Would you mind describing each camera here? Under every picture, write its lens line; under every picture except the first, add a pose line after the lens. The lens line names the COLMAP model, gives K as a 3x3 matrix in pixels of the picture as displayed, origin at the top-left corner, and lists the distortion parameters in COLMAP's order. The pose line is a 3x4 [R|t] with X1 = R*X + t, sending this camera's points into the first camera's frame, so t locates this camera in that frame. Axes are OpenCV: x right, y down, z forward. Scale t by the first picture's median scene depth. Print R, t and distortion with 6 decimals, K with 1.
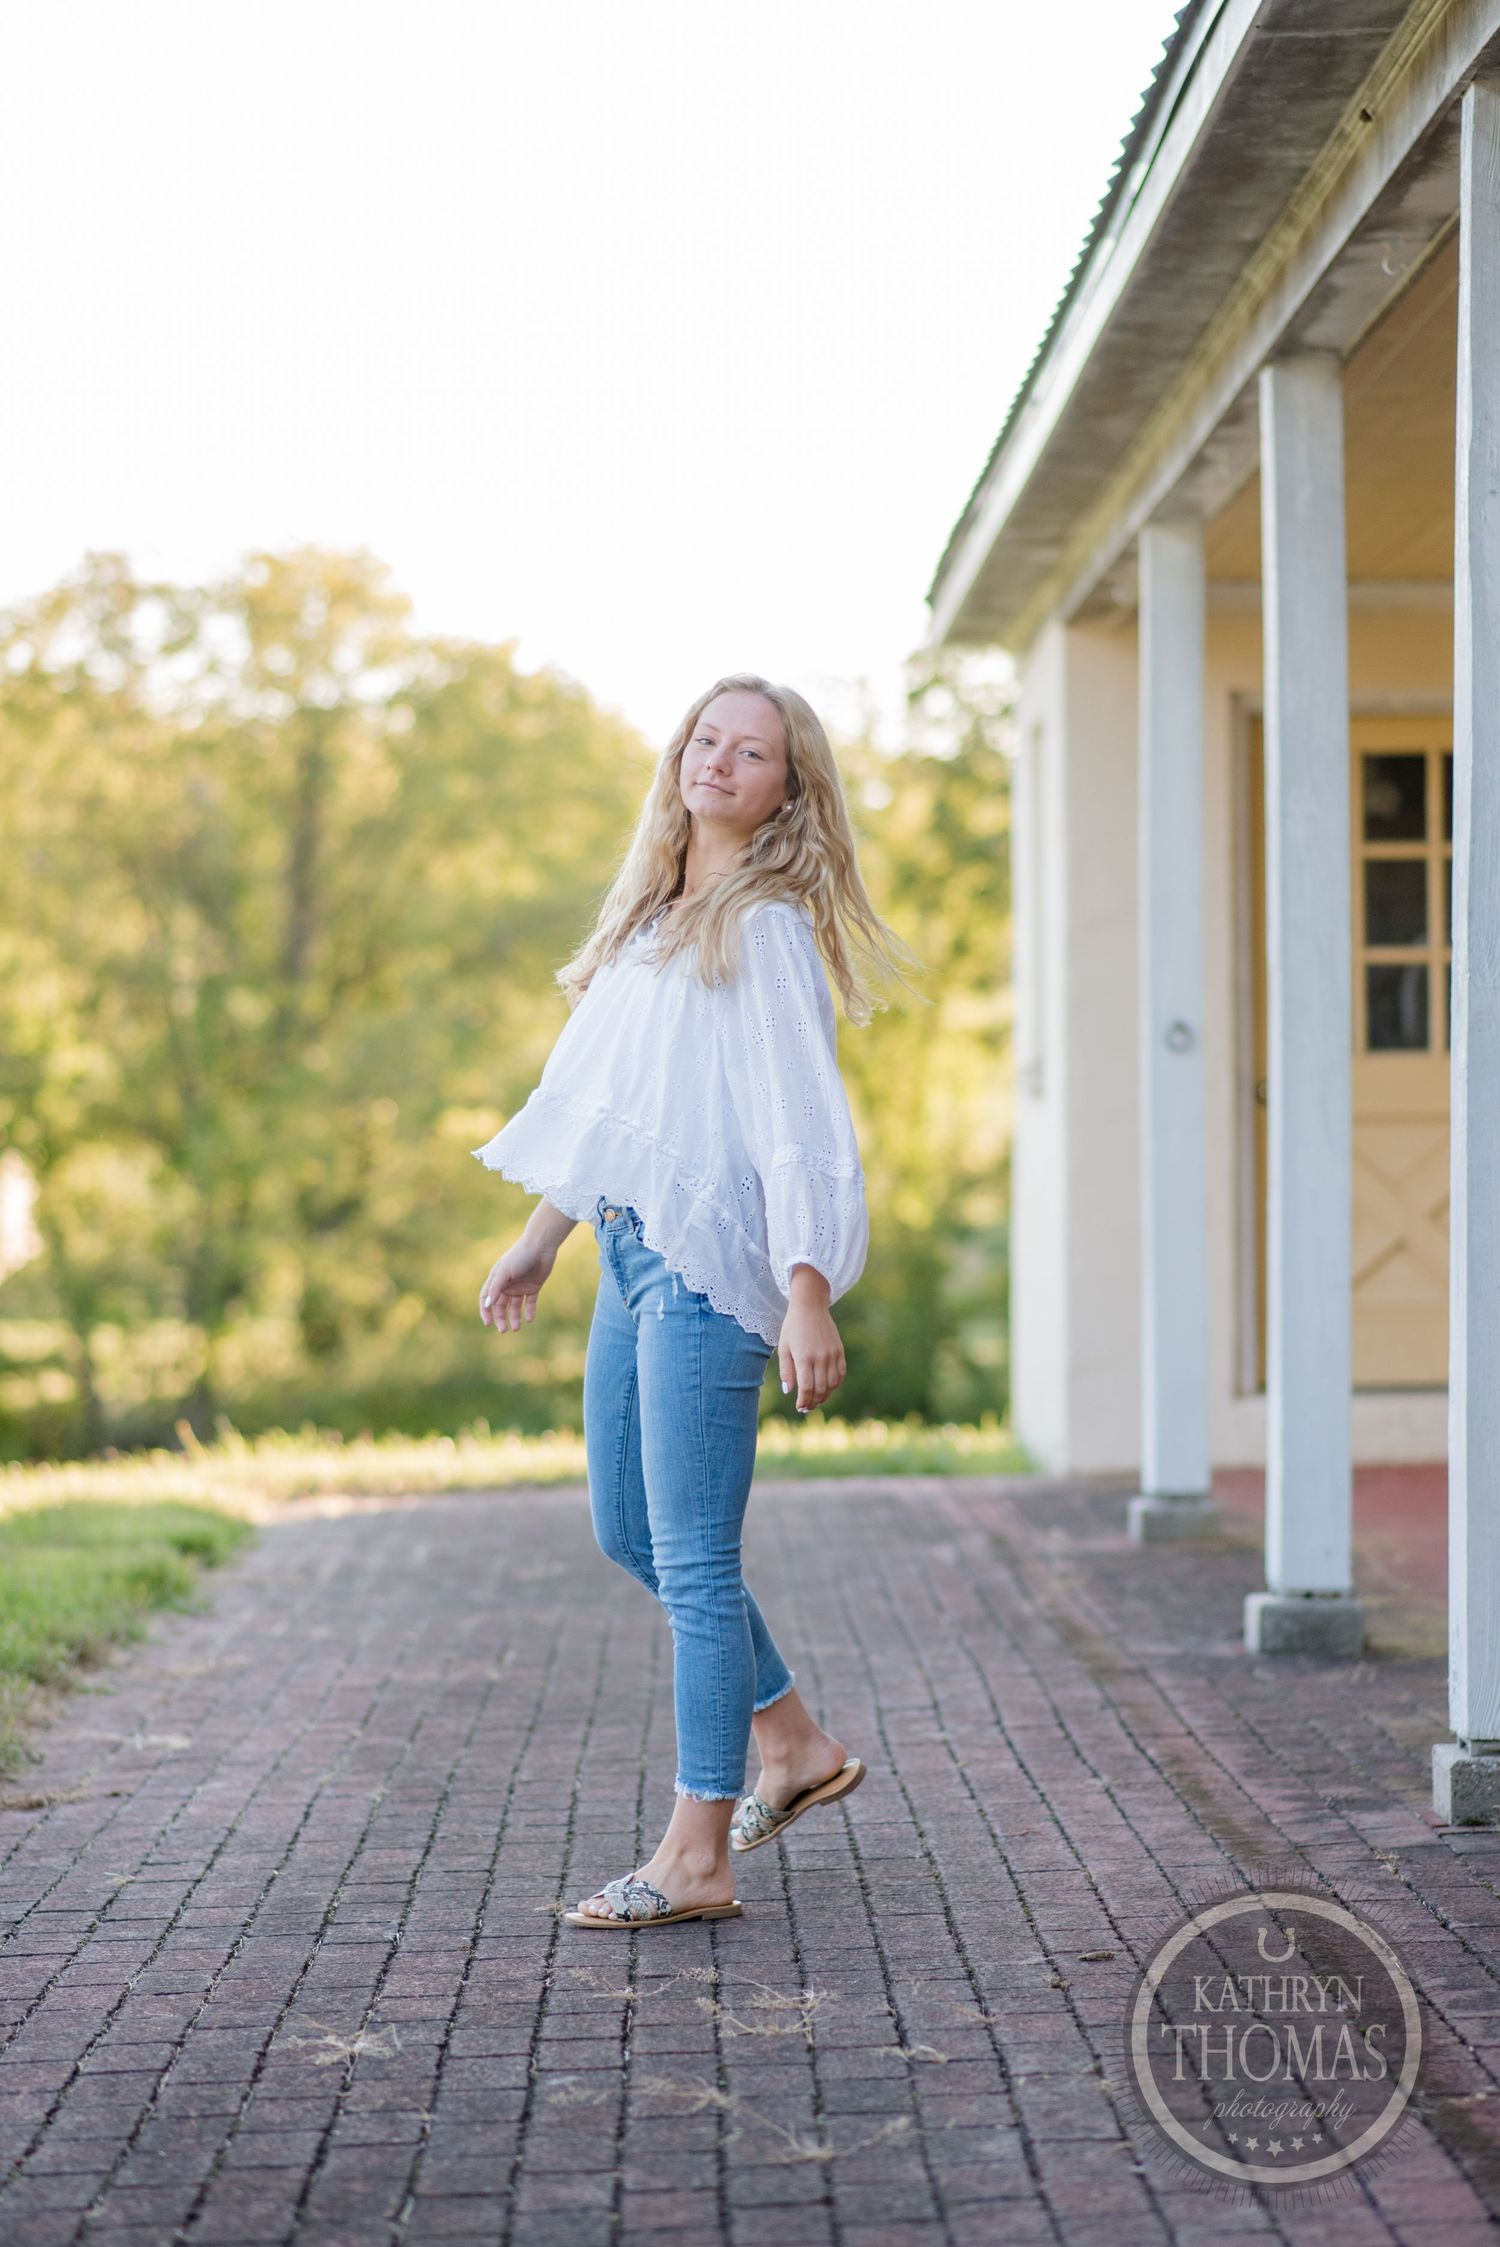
lens RADIAL K [[5849.9, 0, 735.5], [0, 5849.9, 1137.8], [0, 0, 1]] dist [0.000998, 0.000000]
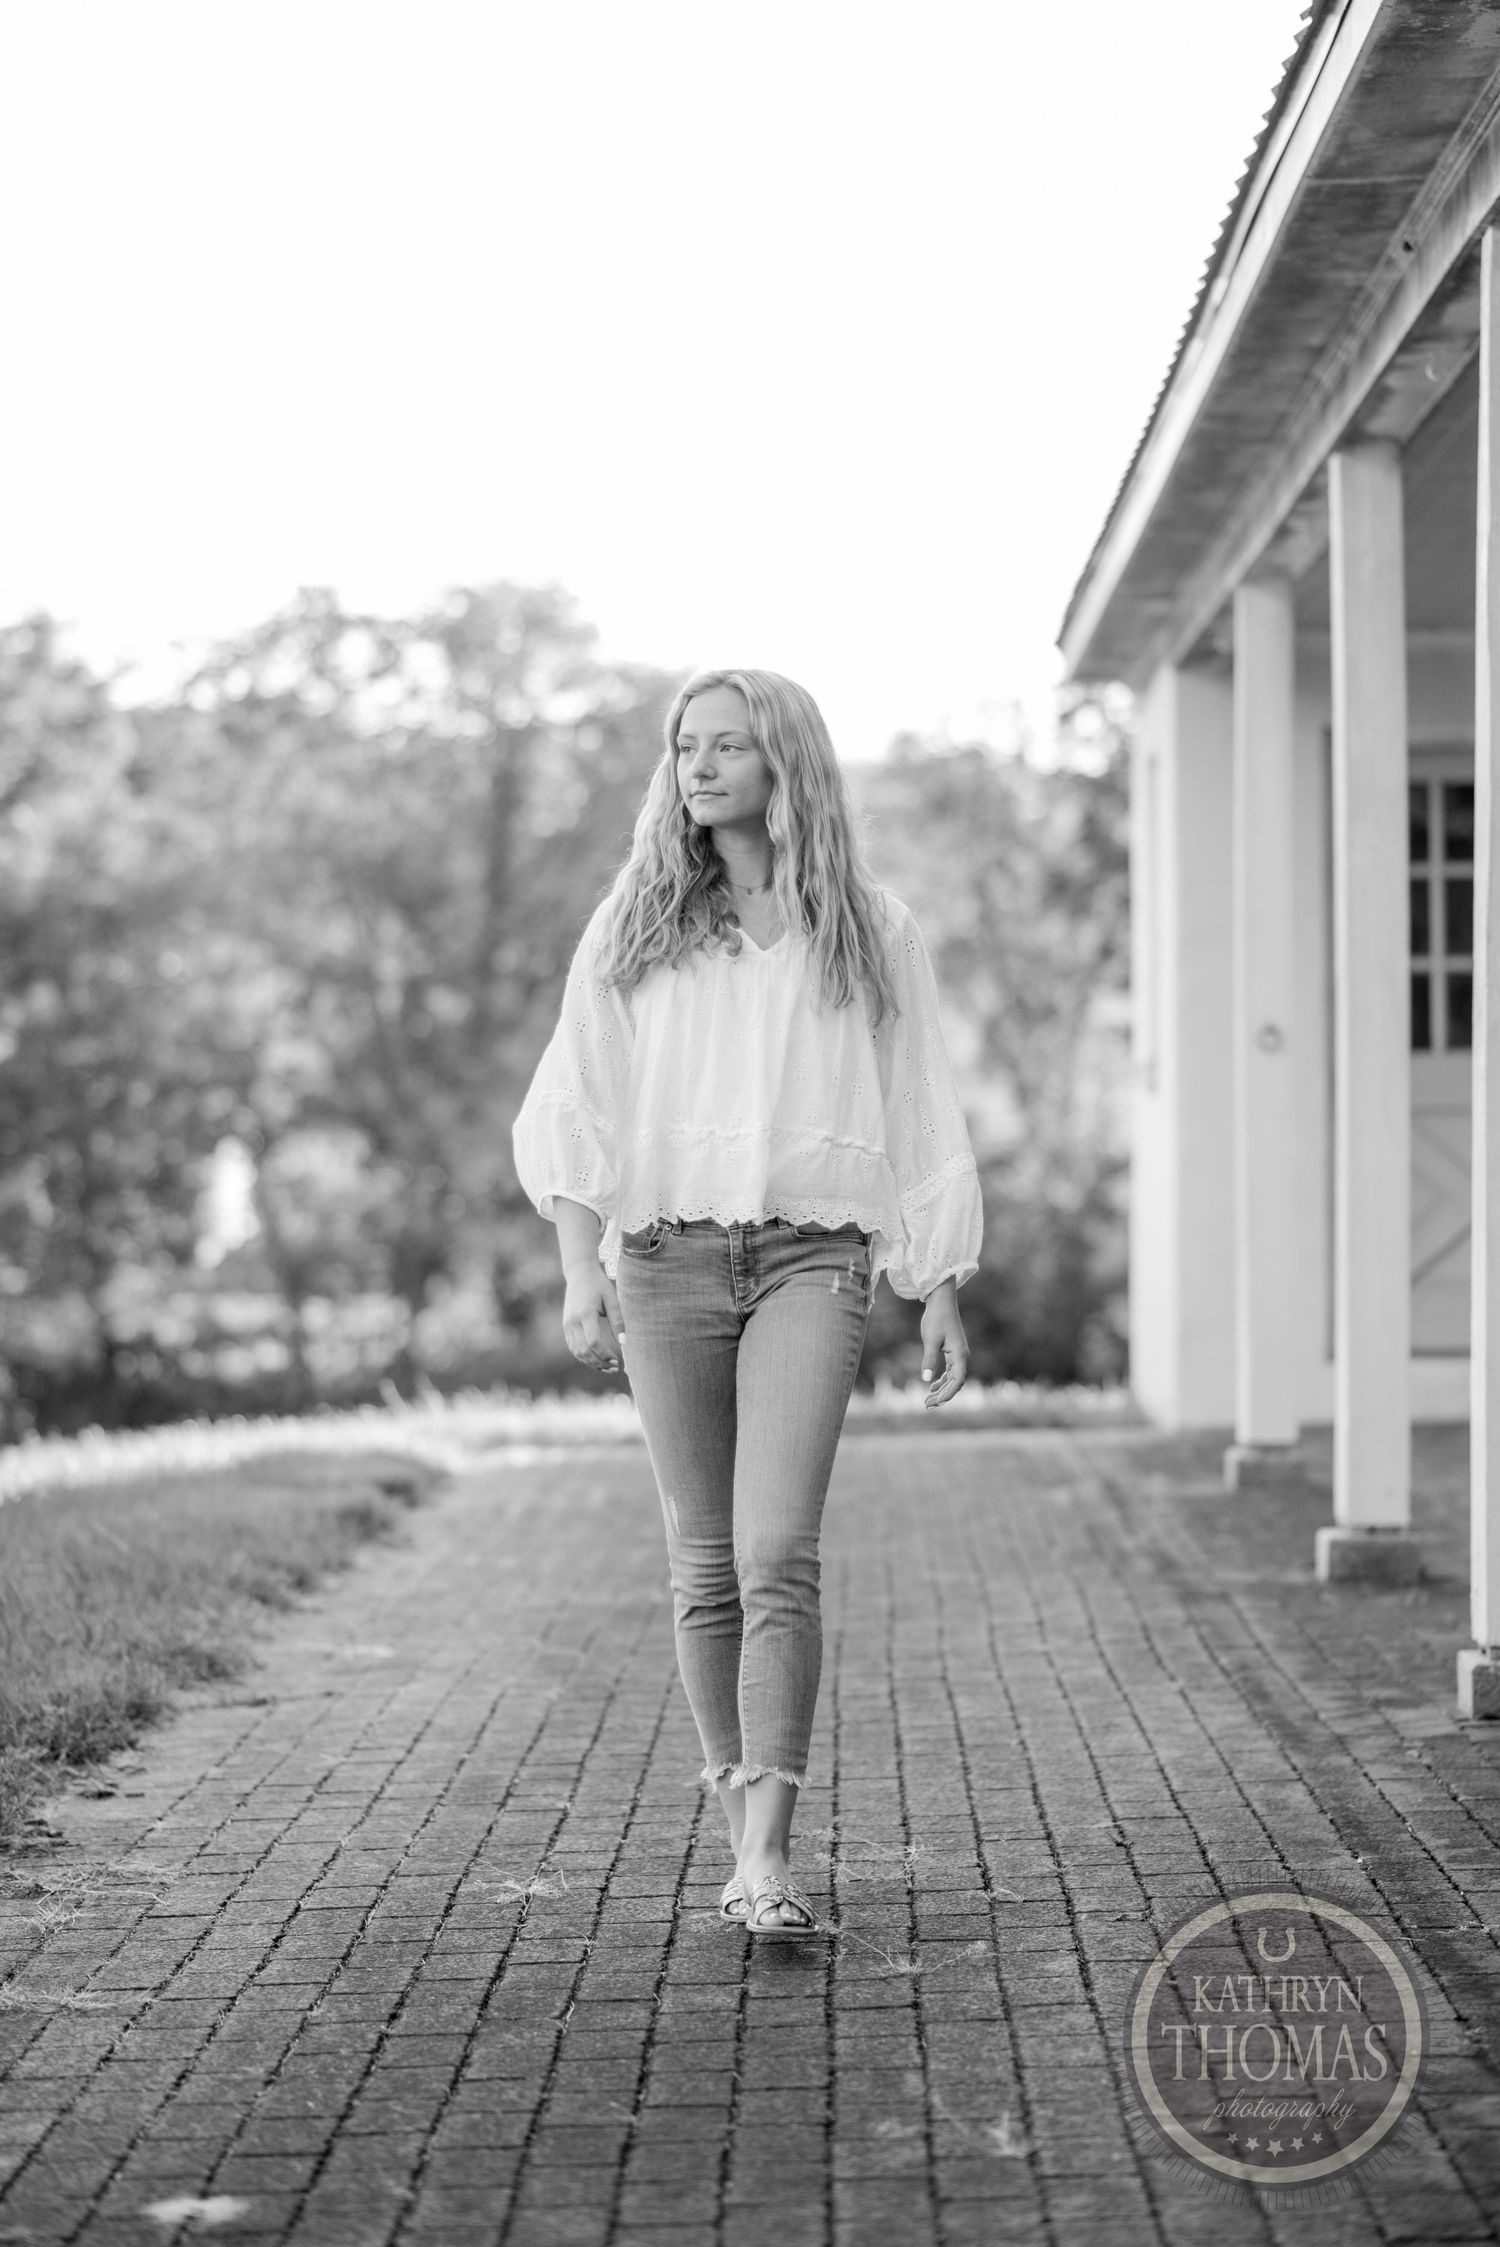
lens RADIAL K [[5849.9, 0, 760.4], [0, 5849.9, 1115.2], [0, 0, 1]] dist [0.000998, 0.000000]
pose [[0.999535, 0.000760, -0.030495, 0.013642], [-0.000802, 0.999999, -0.001378, -0.001048], [0.030494, 0.001401, 0.999534, -0.144414]]
